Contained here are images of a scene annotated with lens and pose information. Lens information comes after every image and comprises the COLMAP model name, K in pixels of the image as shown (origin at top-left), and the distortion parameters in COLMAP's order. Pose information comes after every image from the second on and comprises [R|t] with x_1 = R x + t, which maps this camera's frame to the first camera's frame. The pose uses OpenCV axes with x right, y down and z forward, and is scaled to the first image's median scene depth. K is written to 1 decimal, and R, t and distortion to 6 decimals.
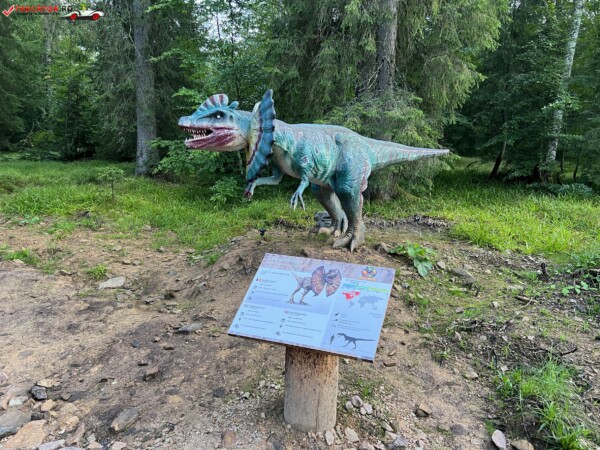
lens RADIAL K [[453.2, 0, 293.9], [0, 453.2, 226.6], [0, 0, 1]] dist [0.047558, -0.031972]
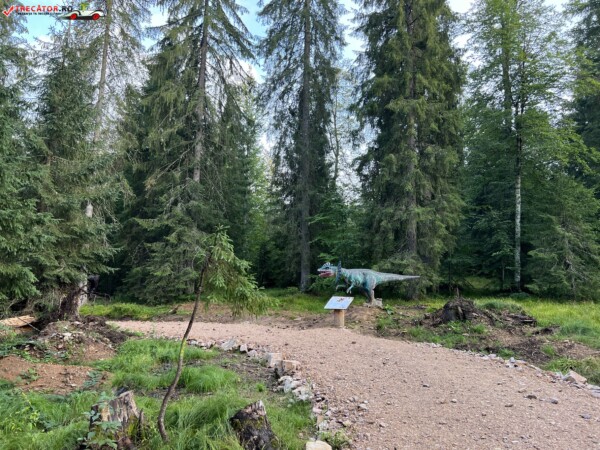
lens RADIAL K [[453.2, 0, 298.9], [0, 453.2, 224.1], [0, 0, 1]] dist [0.047558, -0.031972]
pose [[0.953722, -0.057130, -0.295214, 1.504570], [-0.032343, 0.956599, -0.289608, 1.031057], [0.298946, 0.285754, 0.910481, -5.301937]]
